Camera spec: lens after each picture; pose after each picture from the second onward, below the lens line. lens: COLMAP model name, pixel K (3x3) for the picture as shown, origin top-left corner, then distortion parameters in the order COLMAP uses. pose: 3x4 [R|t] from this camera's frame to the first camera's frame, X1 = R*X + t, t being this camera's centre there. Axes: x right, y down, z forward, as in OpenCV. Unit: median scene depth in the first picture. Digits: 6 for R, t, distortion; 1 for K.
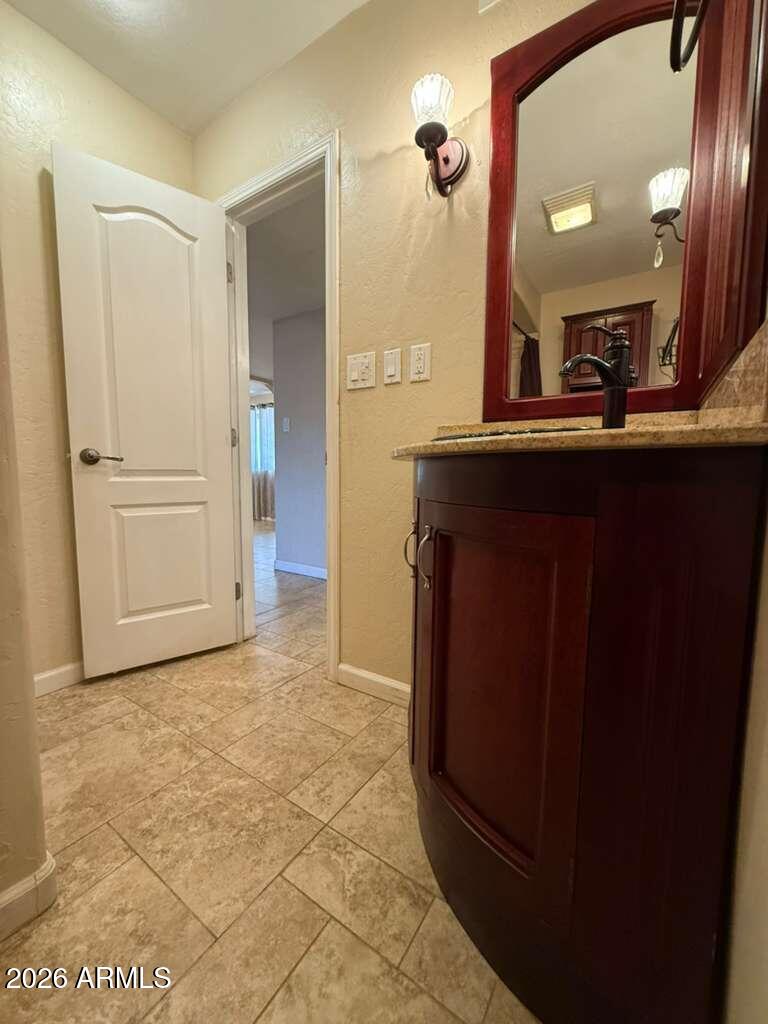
lens RADIAL K [[407.6, 0, 388.9], [0, 407.6, 511.0], [0, 0, 1]] dist [-0.001496, 0.000040]
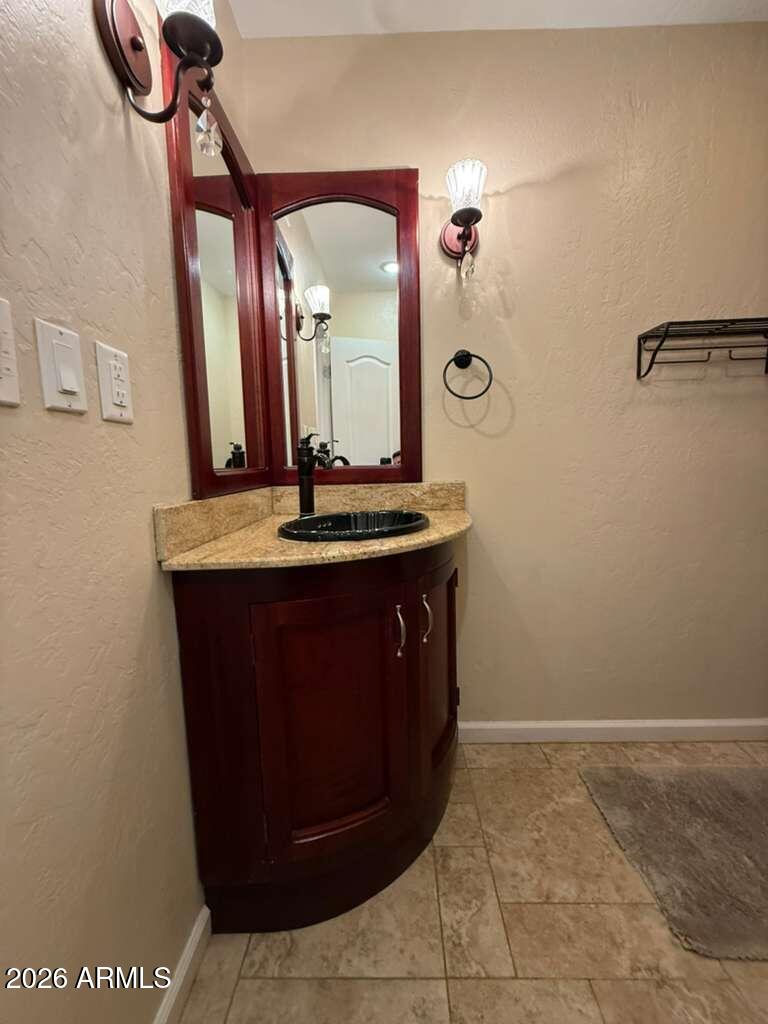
lens RADIAL K [[407.6, 0, 387.1], [0, 407.6, 506.4], [0, 0, 1]] dist [-0.001496, 0.000040]
pose [[-0.532010, -0.090176, 0.841922, -0.809307], [0.100438, 0.980573, 0.168493, -0.412146], [-0.840760, 0.174201, -0.512618, 1.537374]]
